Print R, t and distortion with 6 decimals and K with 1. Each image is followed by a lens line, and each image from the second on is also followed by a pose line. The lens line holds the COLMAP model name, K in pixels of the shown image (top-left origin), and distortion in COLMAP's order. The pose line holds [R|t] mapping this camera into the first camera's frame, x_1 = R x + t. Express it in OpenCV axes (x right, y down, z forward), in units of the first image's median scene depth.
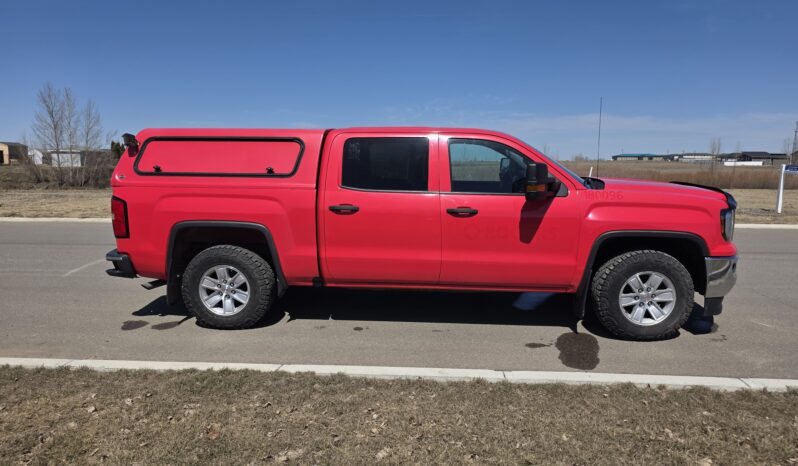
lens RADIAL K [[531.0, 0, 399.0], [0, 531.0, 233.0], [0, 0, 1]] dist [0.084748, -0.093395]
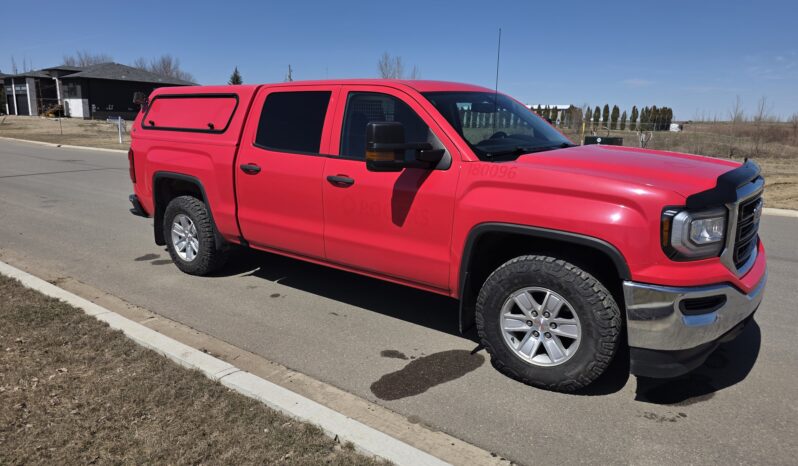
lens RADIAL K [[531.0, 0, 399.0], [0, 531.0, 233.0], [0, 0, 1]] dist [0.084748, -0.093395]
pose [[0.839245, 0.122878, -0.529688, 0.633472], [-0.085100, 0.991809, 0.095247, -0.043997], [0.537053, -0.034859, 0.842828, 0.325637]]
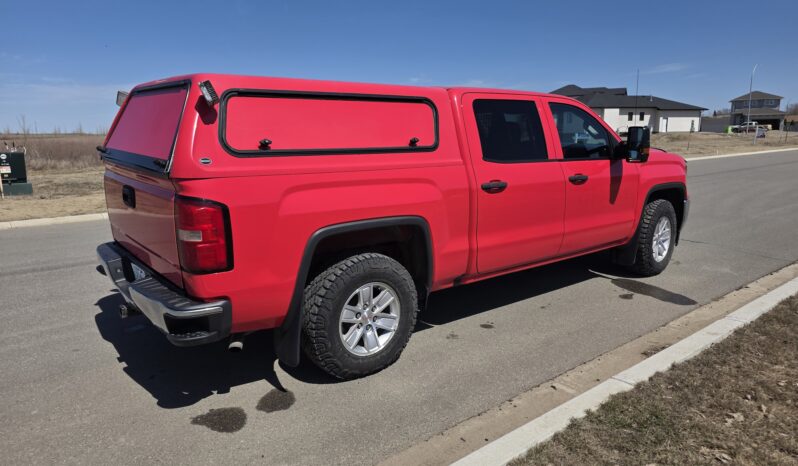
lens RADIAL K [[531.0, 0, 399.0], [0, 531.0, 233.0], [0, 0, 1]] dist [0.084748, -0.093395]
pose [[0.727484, -0.137773, 0.672150, -0.768535], [0.104395, 0.990453, 0.090027, -0.062641], [-0.678136, 0.004675, 0.734921, 0.485401]]
